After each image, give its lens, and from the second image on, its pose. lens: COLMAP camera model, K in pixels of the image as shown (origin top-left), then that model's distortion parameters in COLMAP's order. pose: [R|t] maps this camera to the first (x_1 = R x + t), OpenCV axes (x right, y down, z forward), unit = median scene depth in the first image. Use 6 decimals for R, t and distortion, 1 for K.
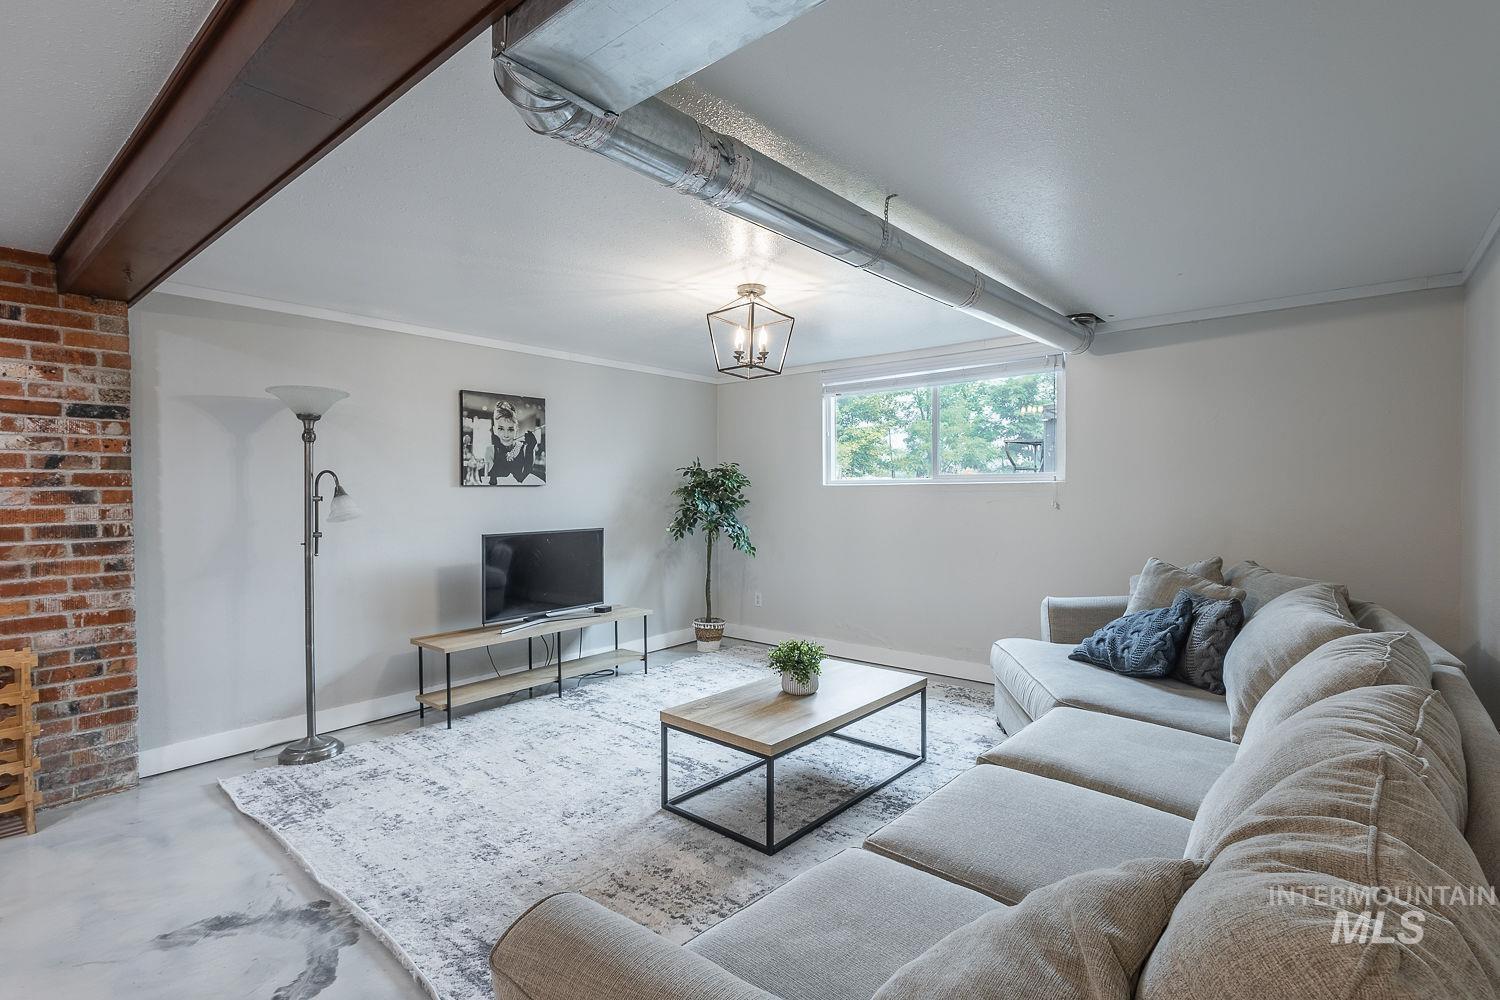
lens RADIAL K [[699.5, 0, 749.9], [0, 699.5, 500.2], [0, 0, 1]] dist [0.004465, -0.000728]
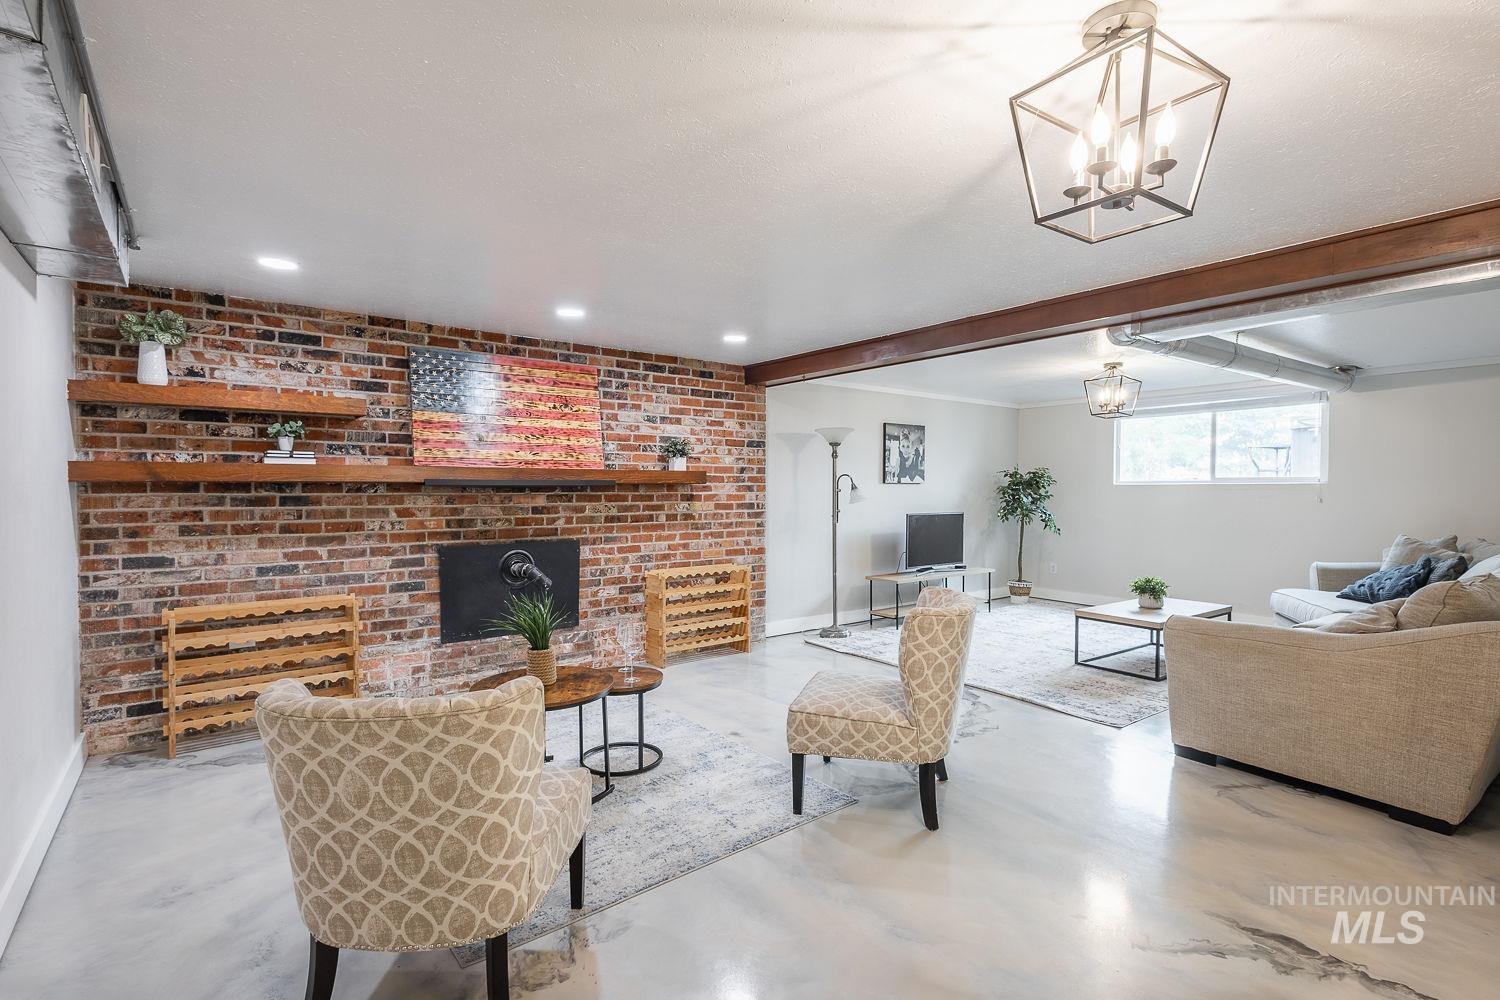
lens RADIAL K [[699.5, 0, 750.6], [0, 699.5, 501.6], [0, 0, 1]] dist [0.004465, -0.000728]
pose [[0.974972, 0.011852, -0.222012, -0.455508], [-0.010566, 0.999920, 0.006978, 0.016488], [0.222077, -0.004457, 0.975019, -0.781903]]
